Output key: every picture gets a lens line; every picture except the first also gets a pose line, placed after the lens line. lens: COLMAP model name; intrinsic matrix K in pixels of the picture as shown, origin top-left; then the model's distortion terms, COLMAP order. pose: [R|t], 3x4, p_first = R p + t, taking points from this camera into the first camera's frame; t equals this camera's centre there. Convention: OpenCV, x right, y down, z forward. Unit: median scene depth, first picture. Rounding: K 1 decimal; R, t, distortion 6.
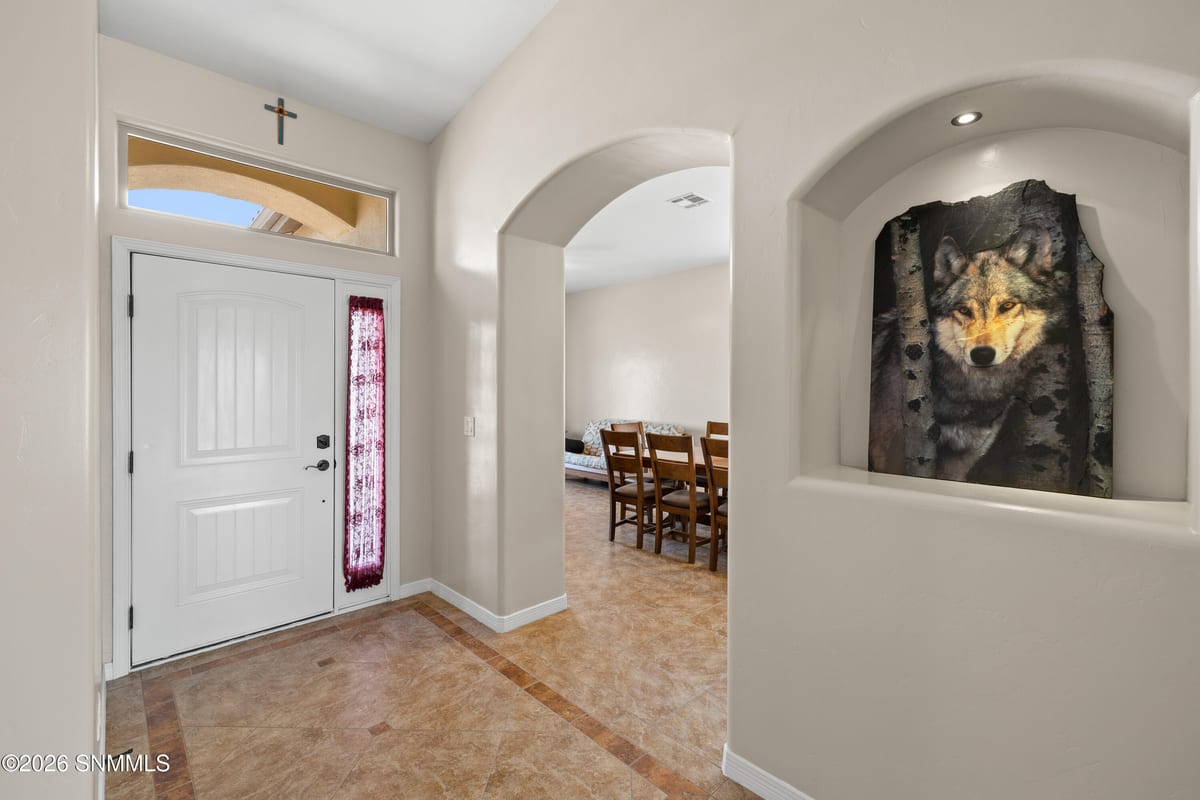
lens RADIAL K [[517.4, 0, 603.5], [0, 517.4, 384.3], [0, 0, 1]] dist [0.000555, 0.000213]
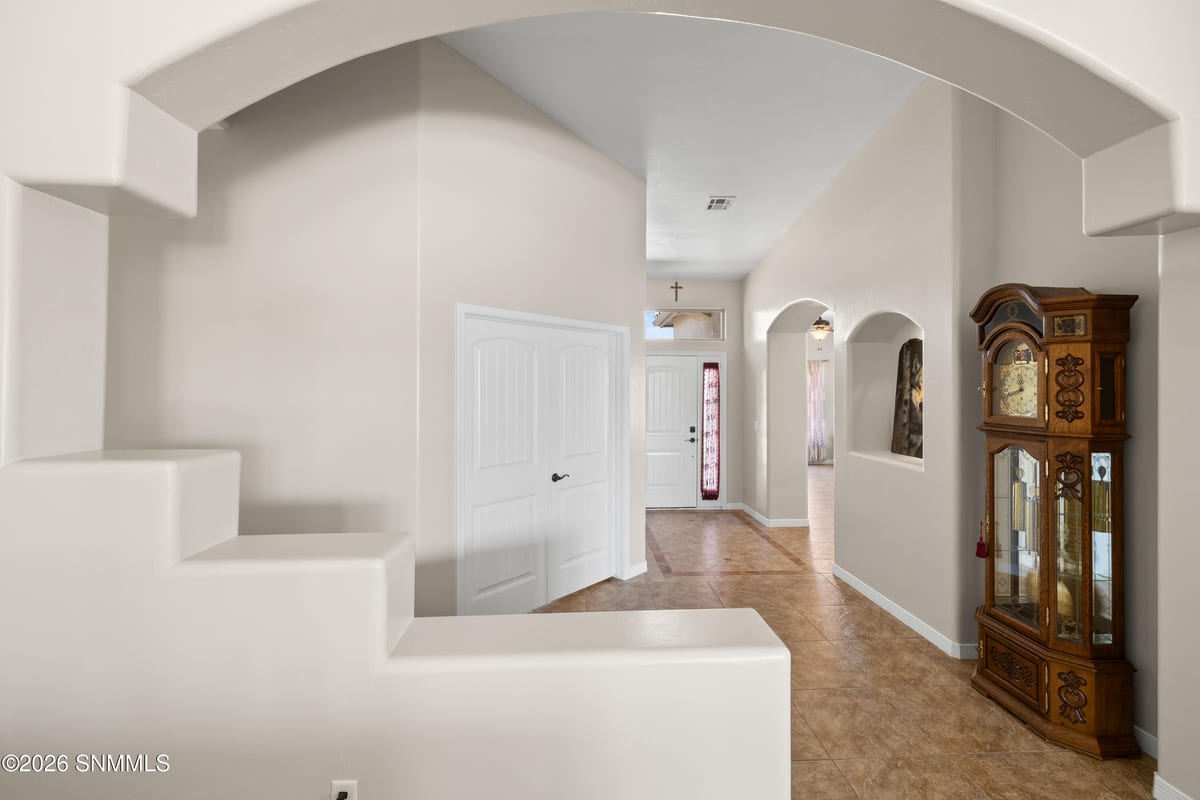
lens RADIAL K [[517.4, 0, 601.6], [0, 517.4, 389.9], [0, 0, 1]] dist [0.000555, 0.000213]
pose [[0.763521, 0.005340, -0.645761, 0.581315], [0.000238, 0.999963, 0.008550, -0.076226], [0.645783, -0.006682, 0.763492, -0.927094]]
